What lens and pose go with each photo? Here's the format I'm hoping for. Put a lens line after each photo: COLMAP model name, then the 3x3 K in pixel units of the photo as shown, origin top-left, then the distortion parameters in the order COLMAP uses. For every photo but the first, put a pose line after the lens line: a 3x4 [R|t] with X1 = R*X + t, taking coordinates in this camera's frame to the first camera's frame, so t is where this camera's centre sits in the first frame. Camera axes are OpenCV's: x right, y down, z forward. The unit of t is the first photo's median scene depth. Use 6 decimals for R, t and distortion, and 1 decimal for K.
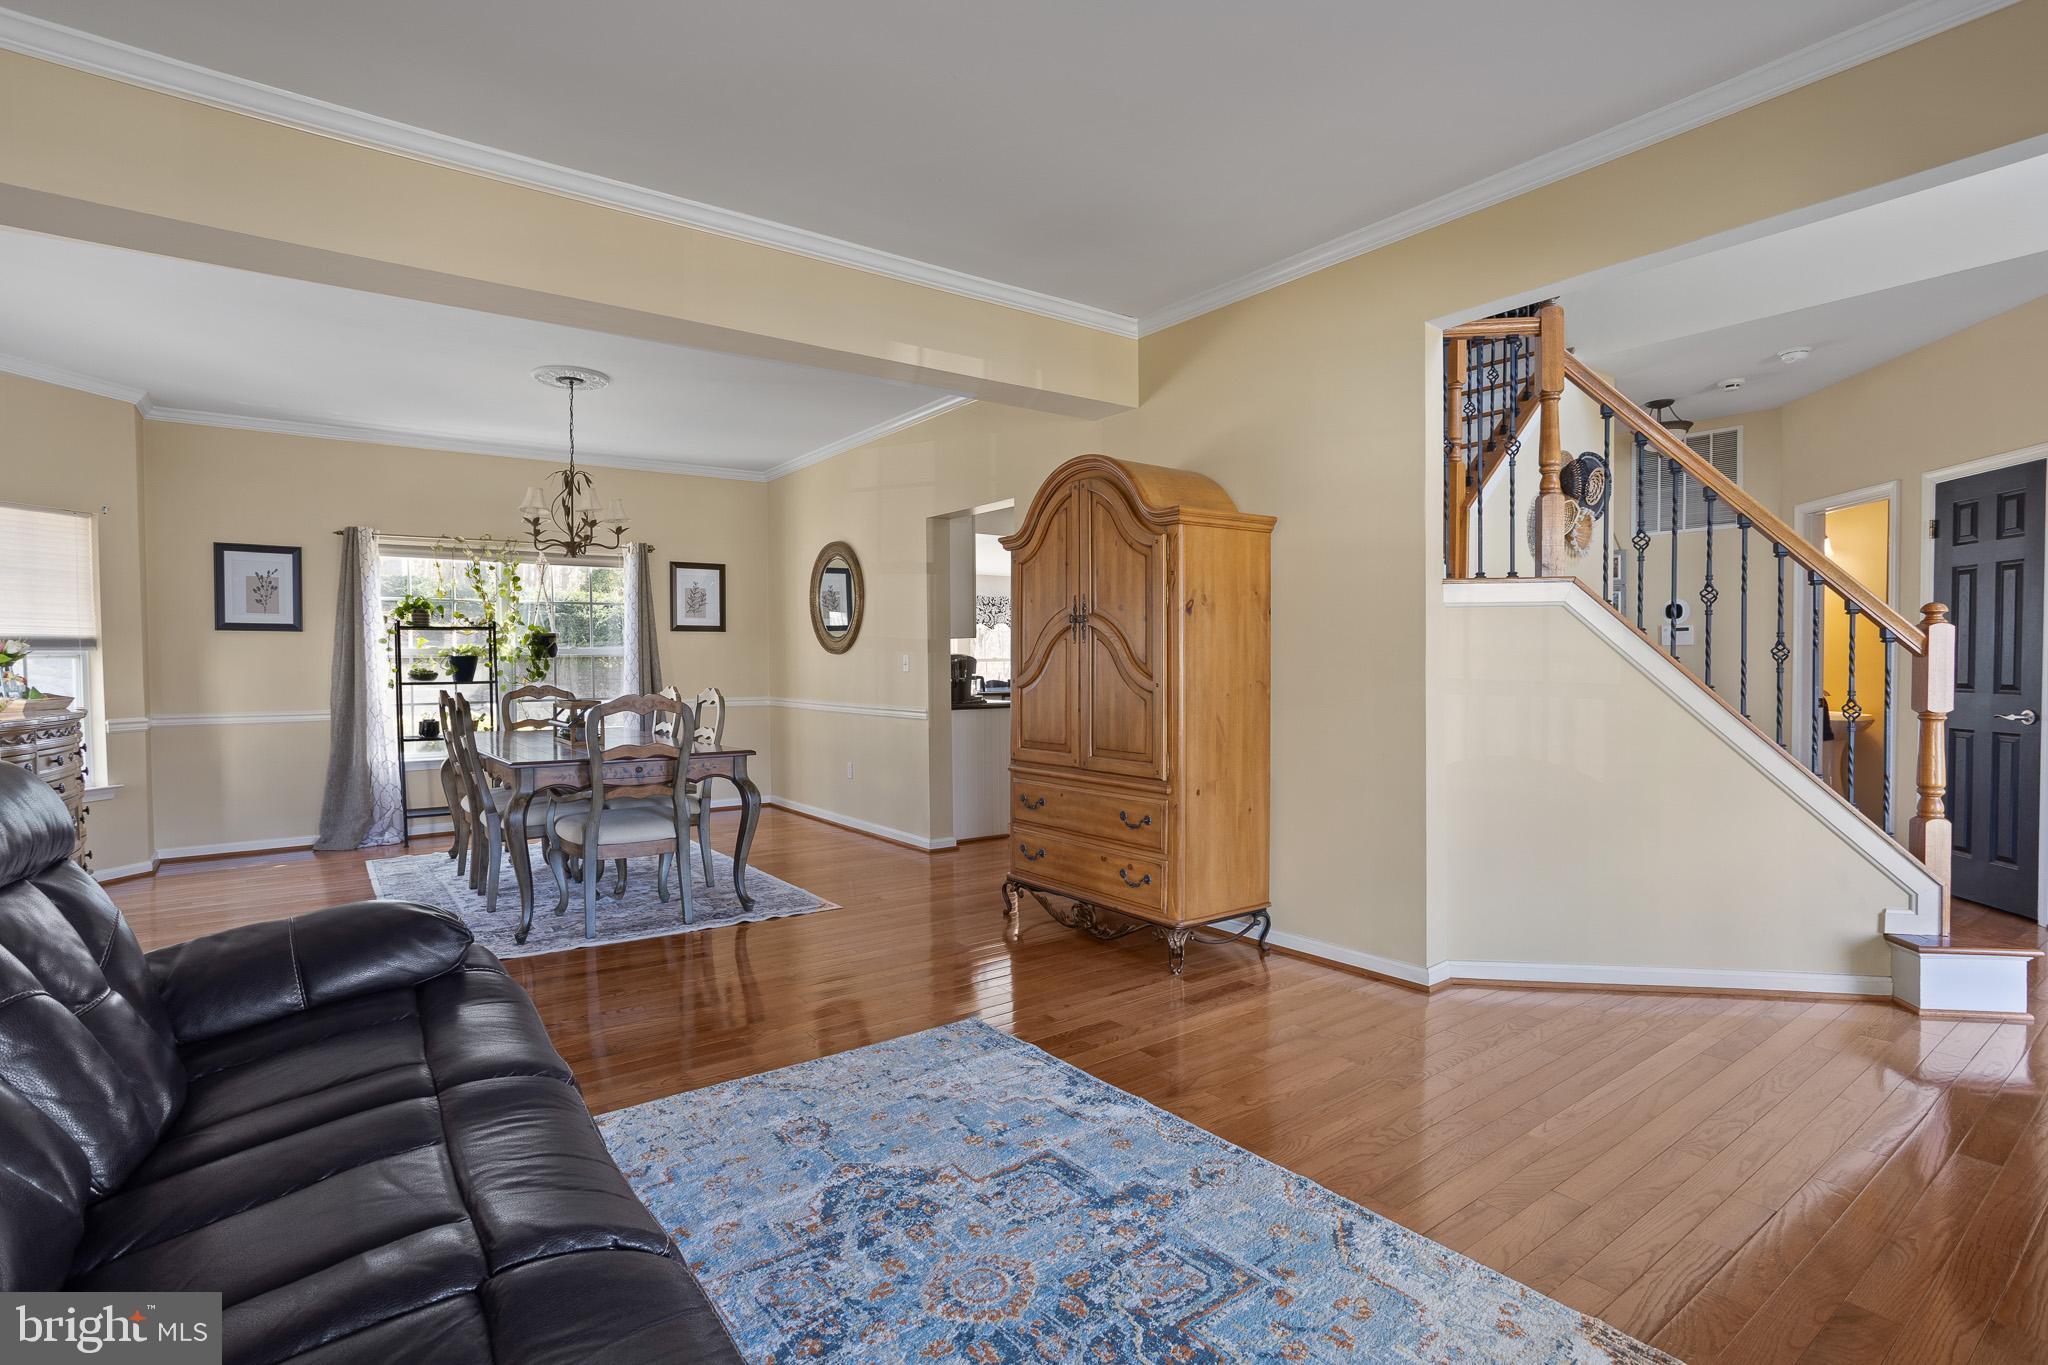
lens RADIAL K [[973.2, 0, 1026.5], [0, 973.2, 692.8], [0, 0, 1]] dist [-0.013679, 0.007553]
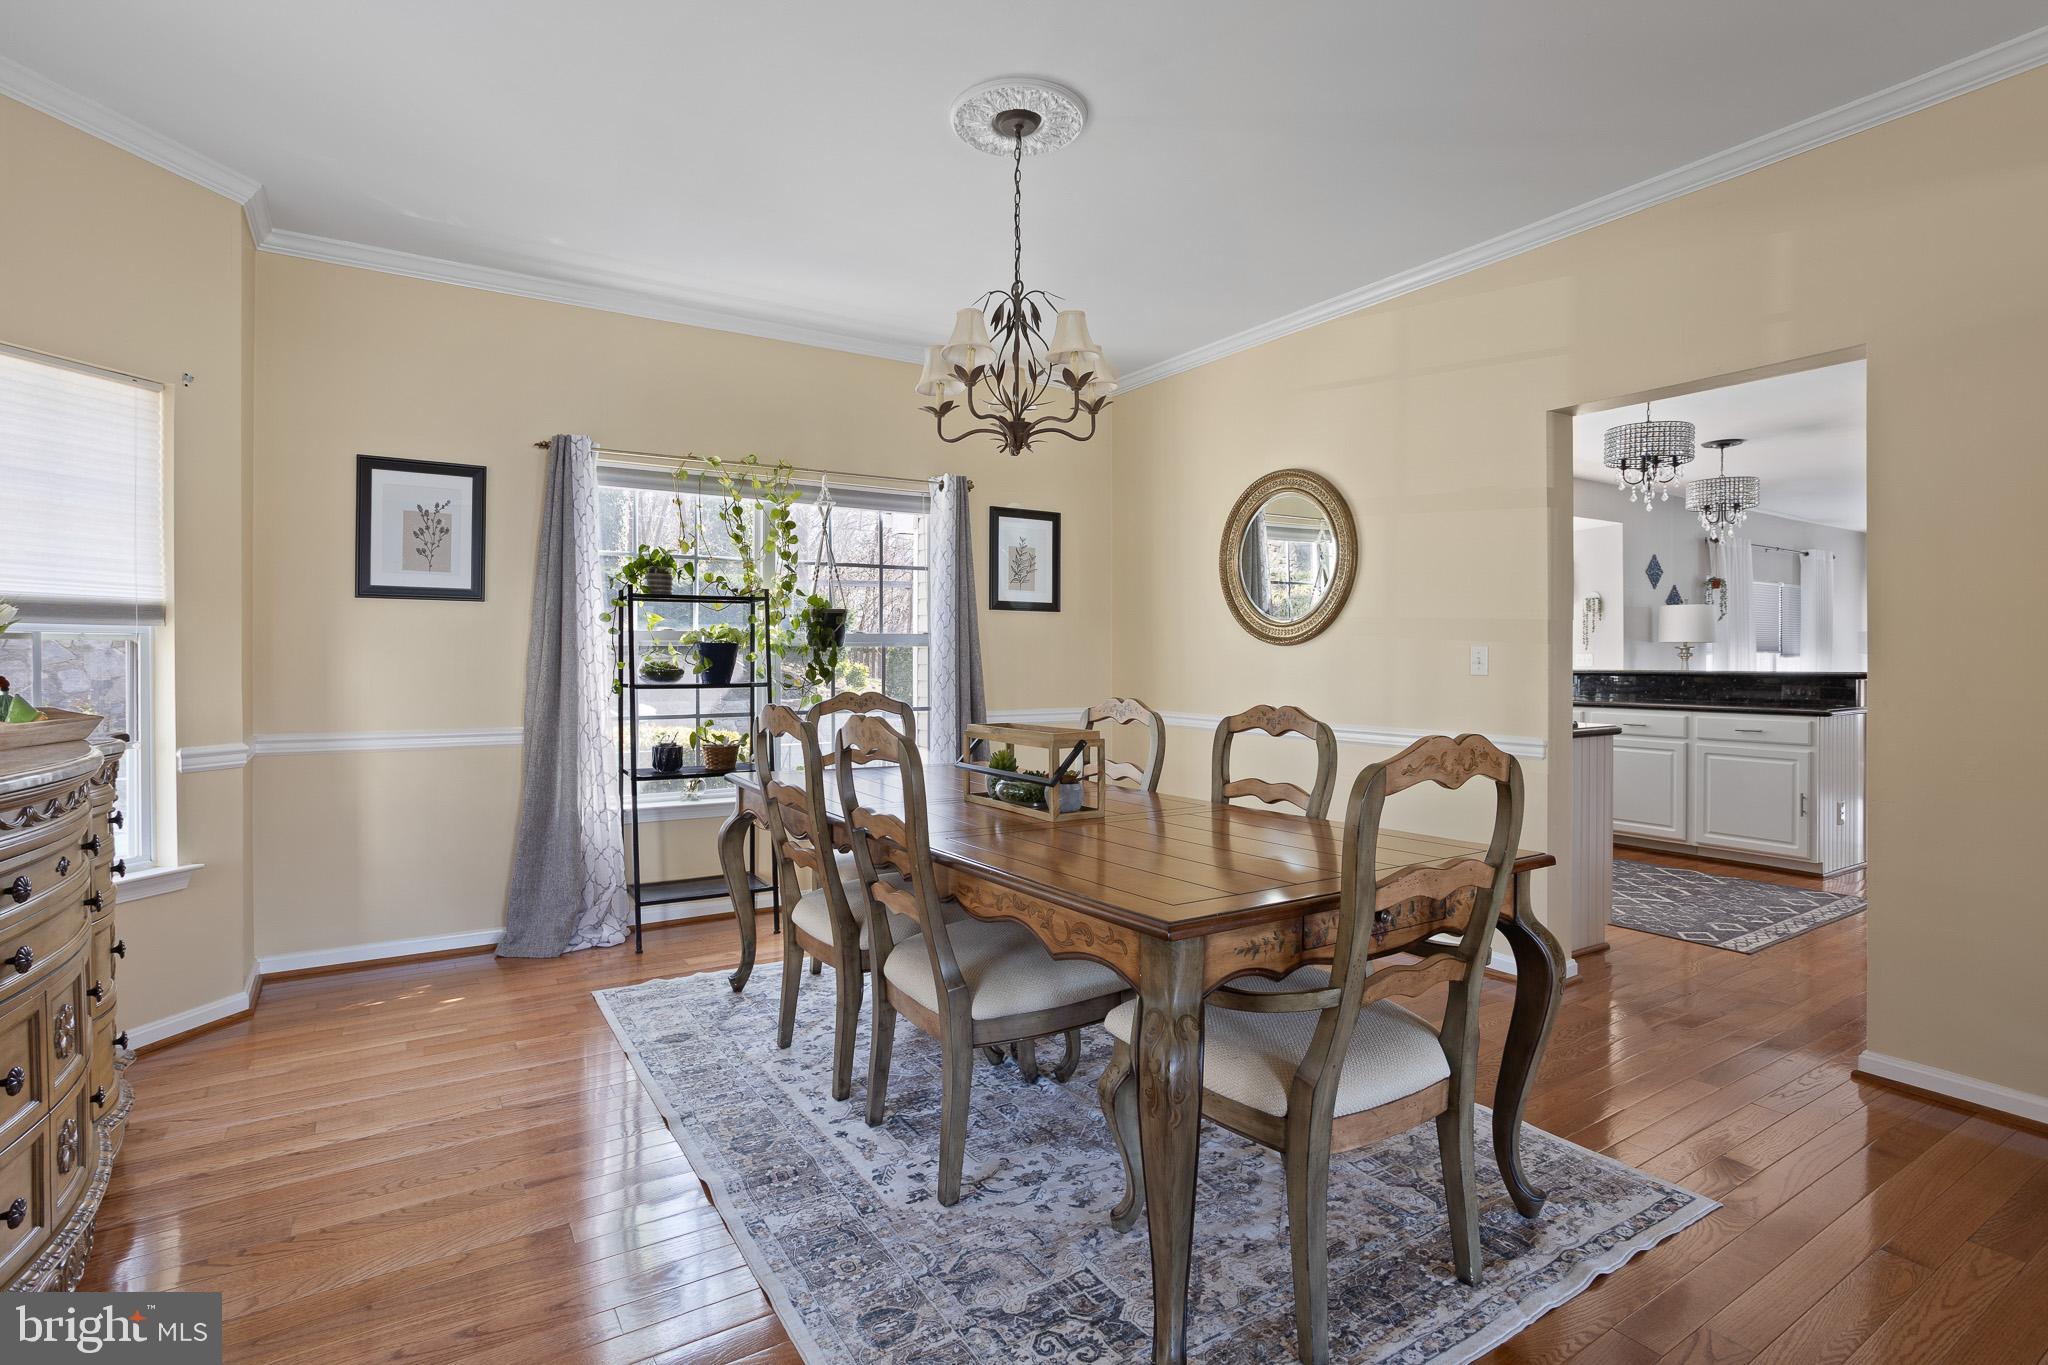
lens RADIAL K [[973.2, 0, 1013.1], [0, 973.2, 671.6], [0, 0, 1]] dist [-0.013679, 0.007553]
pose [[0.997371, 0.008740, -0.071936, -0.354989], [-0.010255, 0.999733, -0.020706, -0.008602], [0.071736, 0.021389, 0.997194, 0.393183]]
